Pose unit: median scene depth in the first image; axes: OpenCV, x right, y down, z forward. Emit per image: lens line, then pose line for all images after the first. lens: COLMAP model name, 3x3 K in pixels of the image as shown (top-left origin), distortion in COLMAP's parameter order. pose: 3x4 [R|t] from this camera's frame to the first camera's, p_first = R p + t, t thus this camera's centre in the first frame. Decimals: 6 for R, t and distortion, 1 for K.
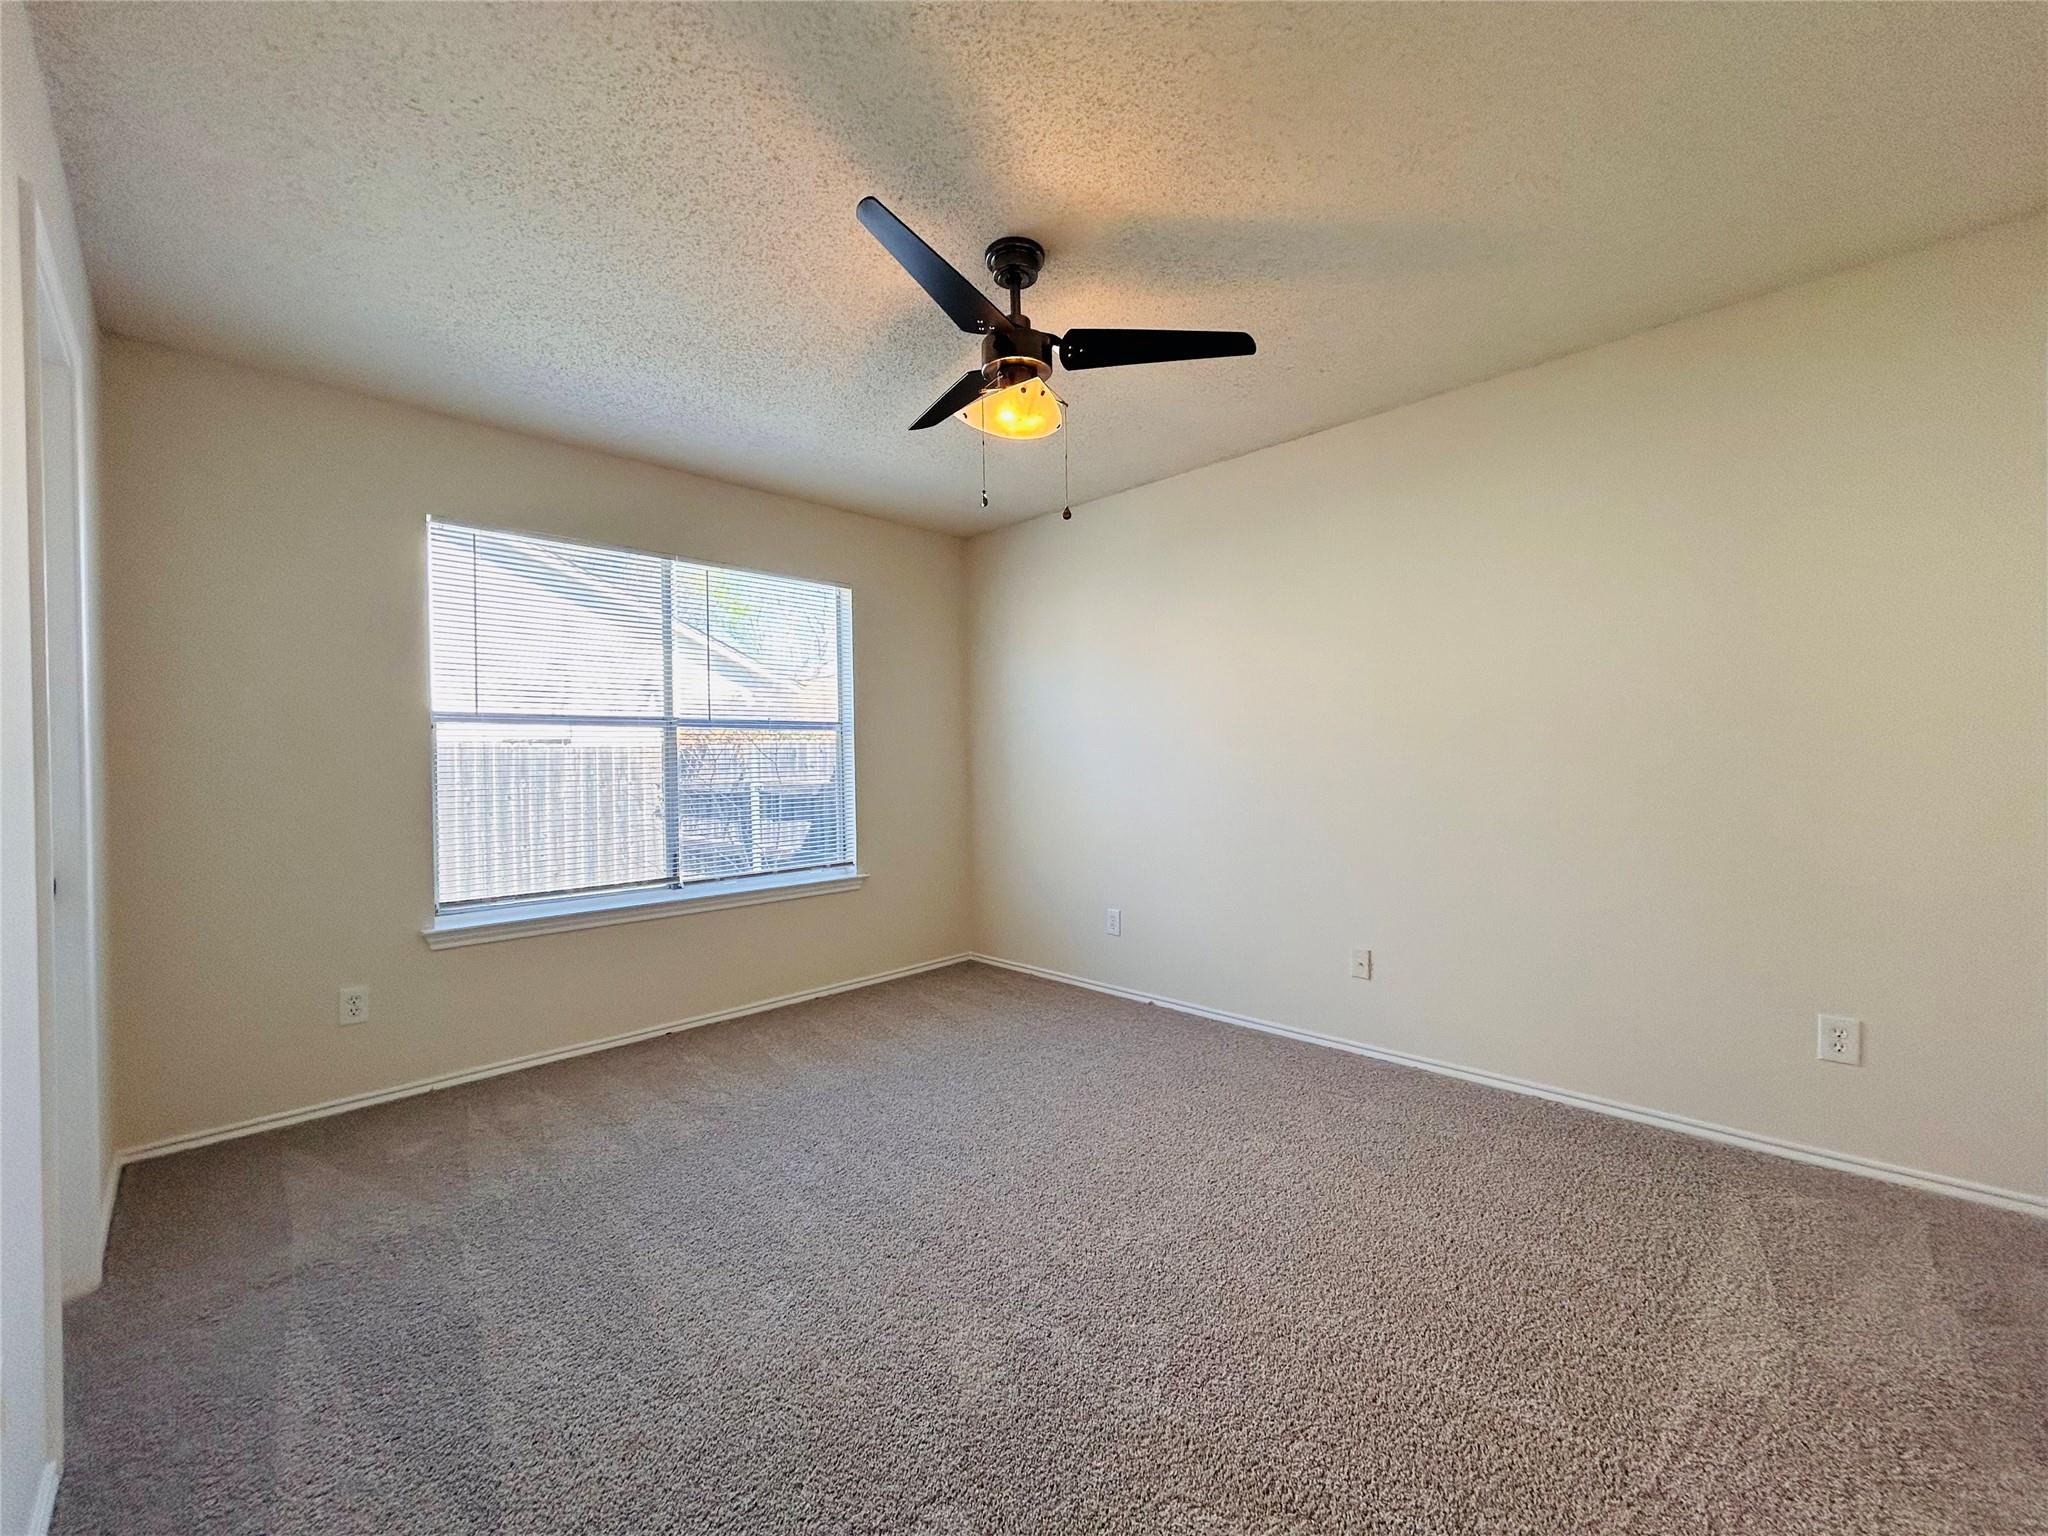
lens RADIAL K [[825.6, 0, 1019.7], [0, 825.6, 766.8], [0, 0, 1]] dist [0.000239, 0.000225]
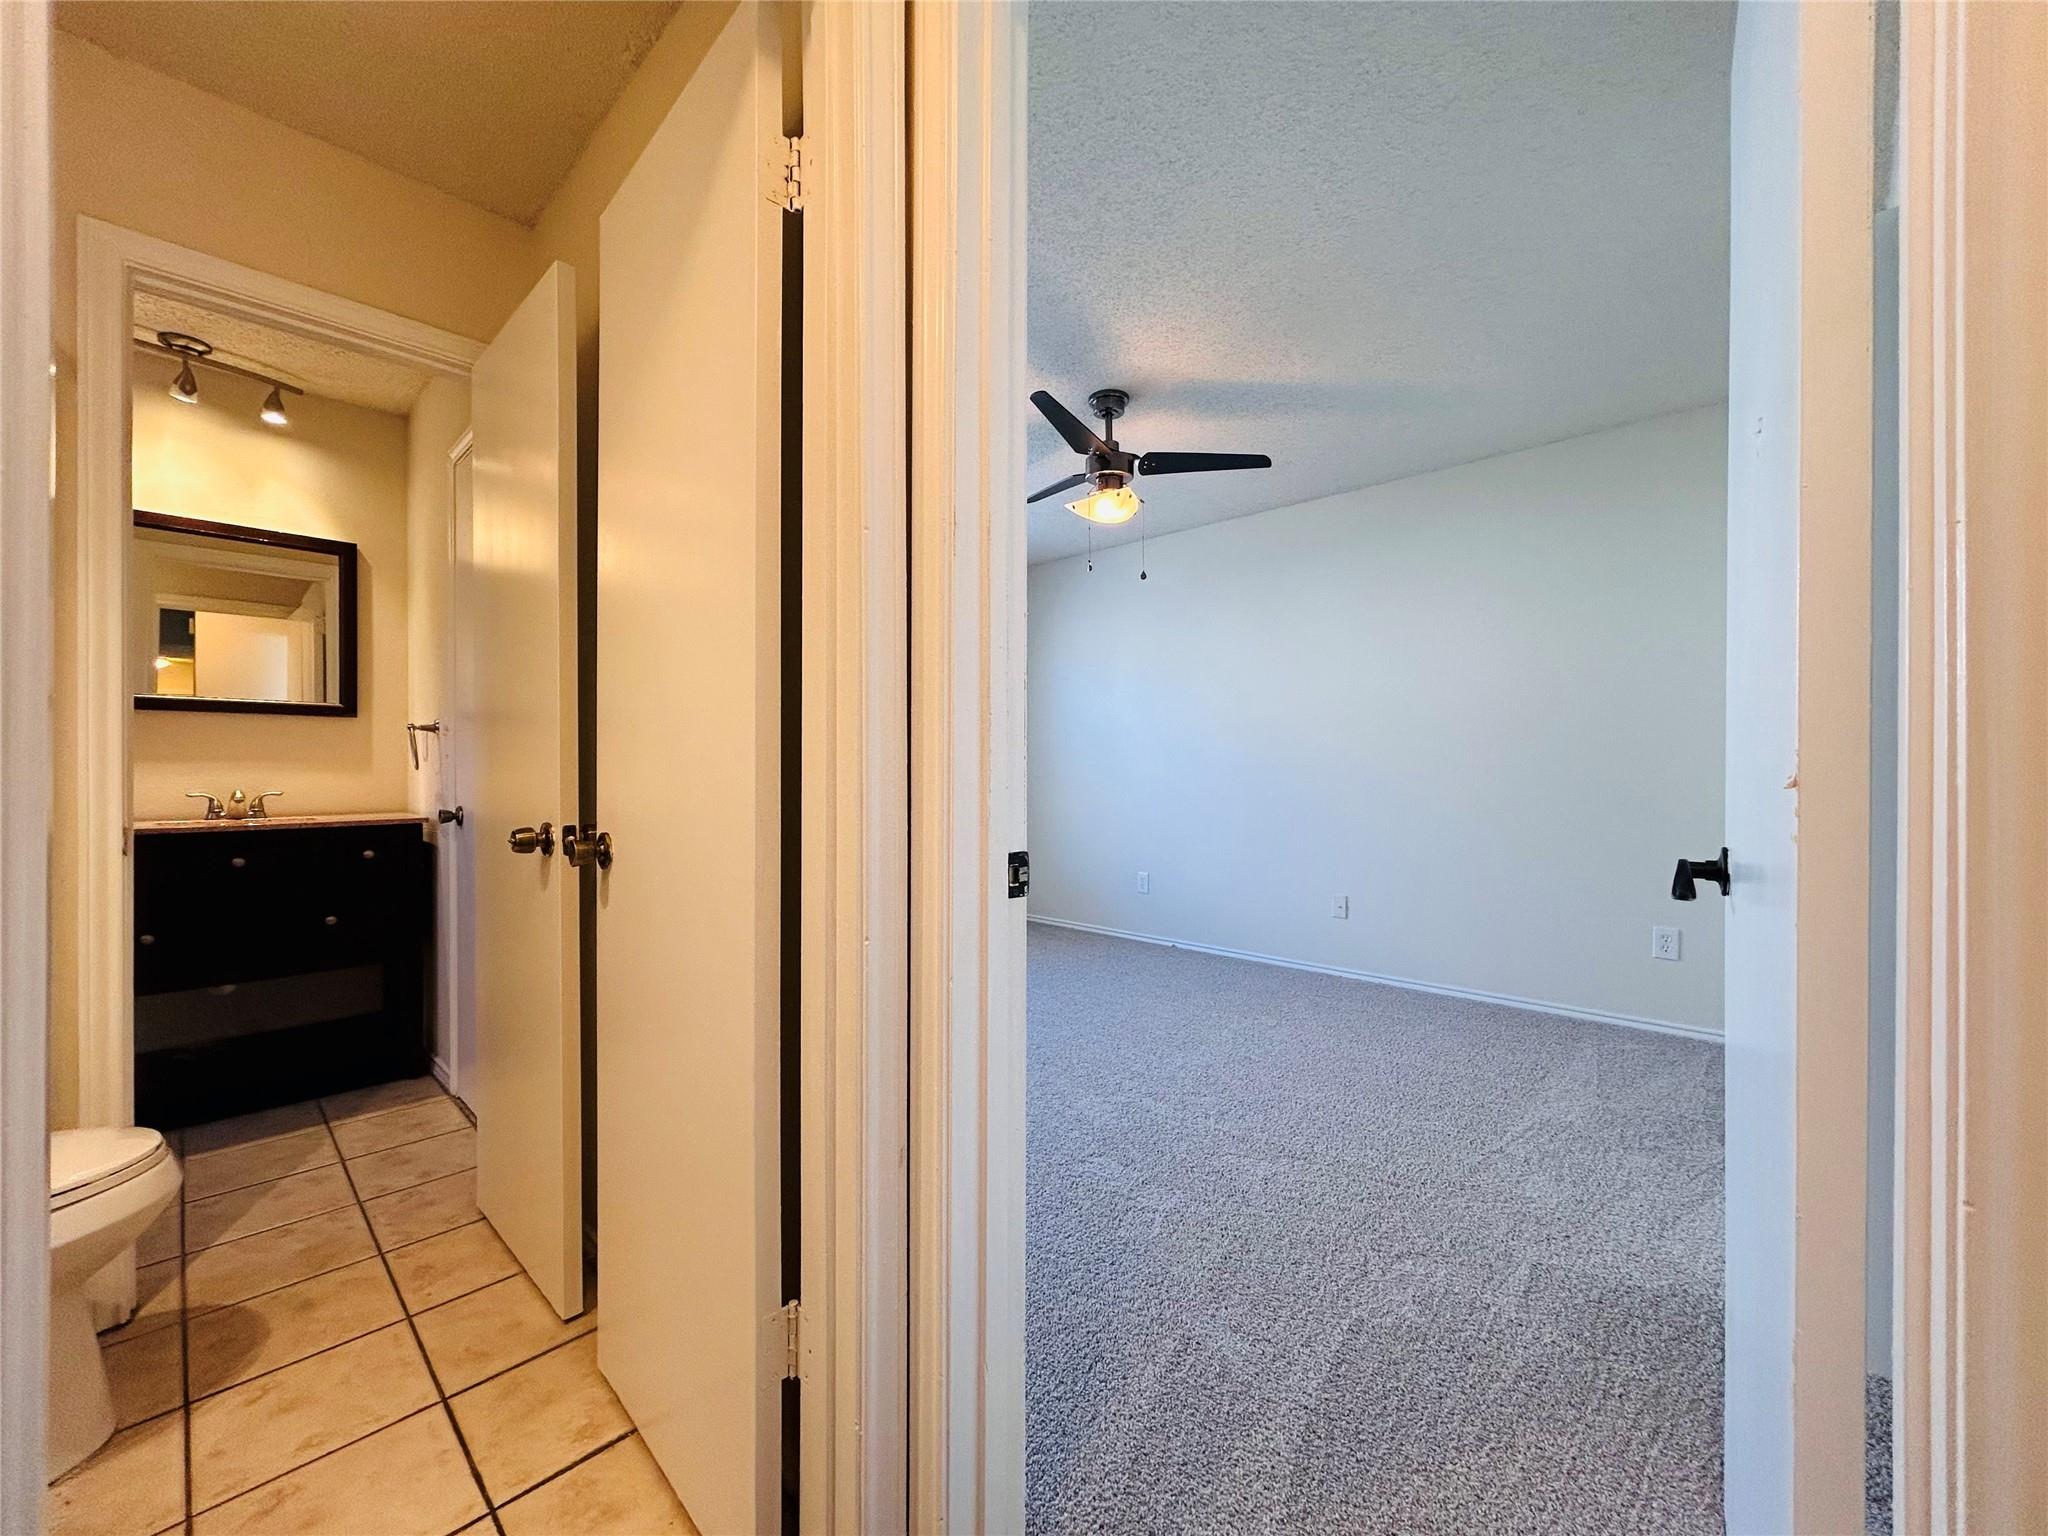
lens RADIAL K [[825.6, 0, 1019.7], [0, 825.6, 766.8], [0, 0, 1]] dist [0.000239, 0.000225]
pose [[0.999806, 0.011763, 0.015792, -0.181535], [-0.011673, 0.999915, -0.005809, 0.045002], [-0.015859, 0.005624, 0.999858, -0.465690]]
